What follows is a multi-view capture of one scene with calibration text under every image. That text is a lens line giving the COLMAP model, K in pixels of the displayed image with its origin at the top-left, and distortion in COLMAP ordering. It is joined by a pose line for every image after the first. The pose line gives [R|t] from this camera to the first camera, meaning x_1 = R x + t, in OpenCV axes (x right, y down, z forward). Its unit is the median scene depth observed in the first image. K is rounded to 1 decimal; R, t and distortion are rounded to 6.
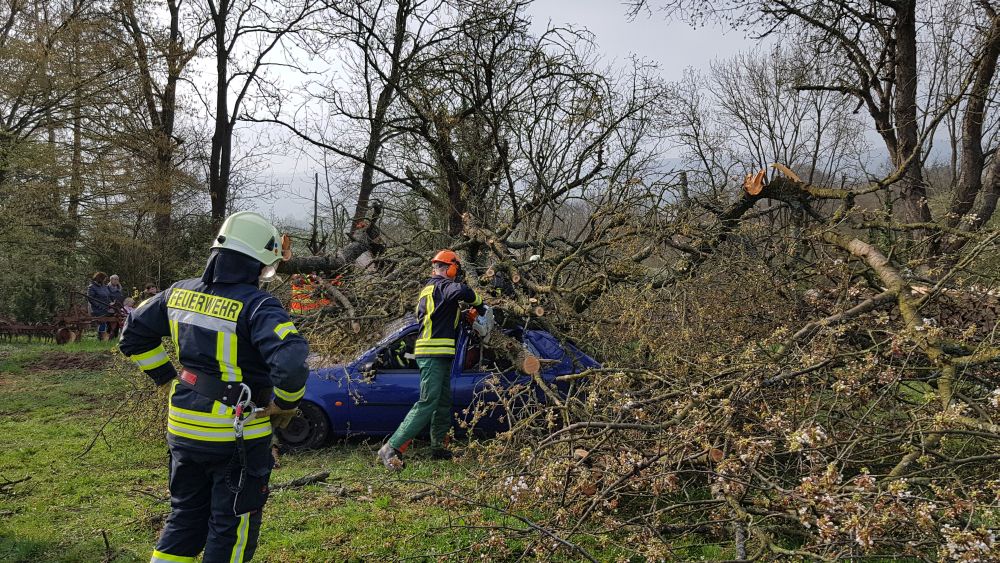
lens RADIAL K [[796.2, 0, 501.2], [0, 796.2, 282.4], [0, 0, 1]] dist [0.013386, -0.033394]
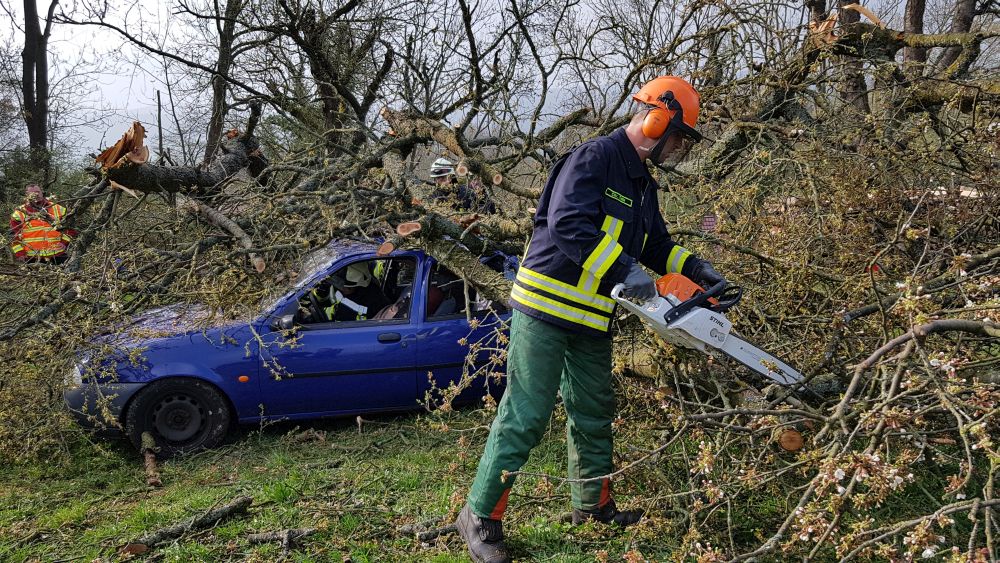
lens RADIAL K [[796.2, 0, 487.9], [0, 796.2, 306.1], [0, 0, 1]] dist [0.013386, -0.033394]
pose [[0.986446, -0.052775, 0.155366, -0.037580], [0.035924, 0.993355, 0.109341, 0.009646], [-0.160104, -0.102278, 0.981787, 0.116454]]
